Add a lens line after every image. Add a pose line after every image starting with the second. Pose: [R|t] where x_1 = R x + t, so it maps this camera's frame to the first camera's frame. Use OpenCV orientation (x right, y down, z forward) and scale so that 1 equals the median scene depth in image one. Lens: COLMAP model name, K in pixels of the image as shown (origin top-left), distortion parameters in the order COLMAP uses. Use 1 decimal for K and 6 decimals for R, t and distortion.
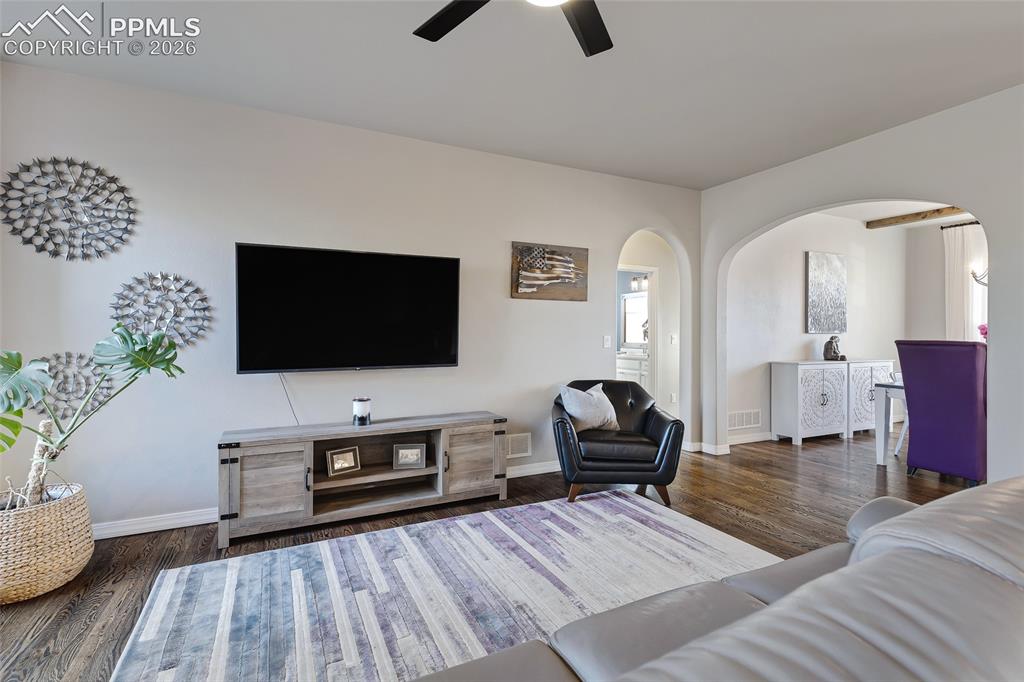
lens RADIAL K [[472.4, 0, 512.8], [0, 472.4, 332.6], [0, 0, 1]] dist [0.021753, 0.002211]
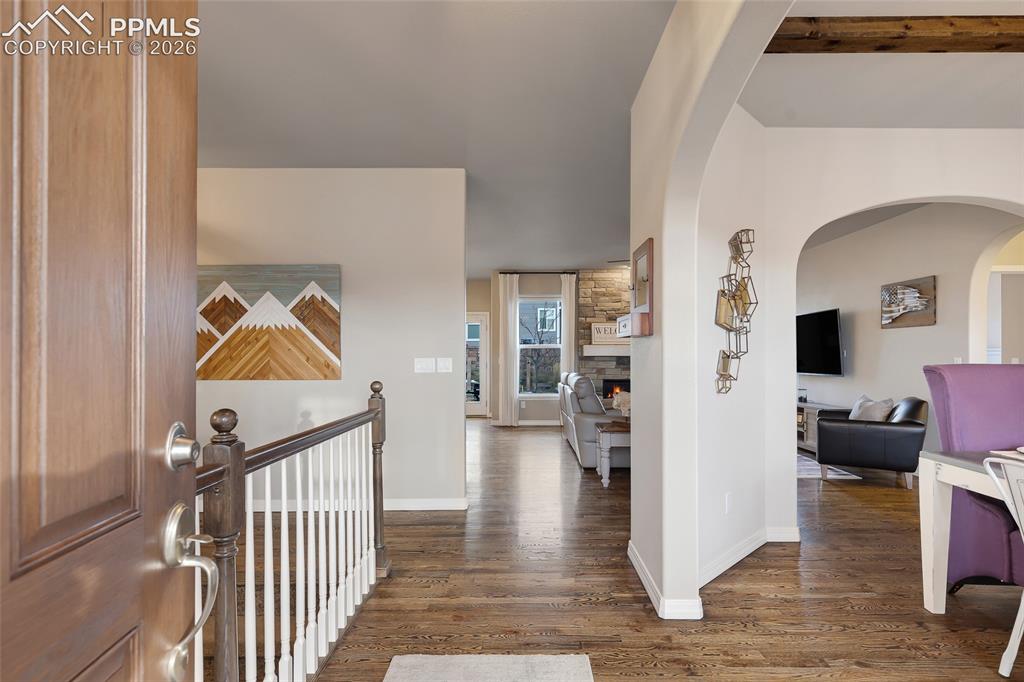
lens RADIAL K [[522.6, 0, 510.6], [0, 522.6, 349.9], [0, 0, 1]] dist [-0.000861, -0.000185]
pose [[-0.455268, -0.013332, -0.890255, 1.742769], [-0.004600, 0.999910, -0.012621, 0.009056], [0.890343, -0.001651, -0.455288, 0.735181]]
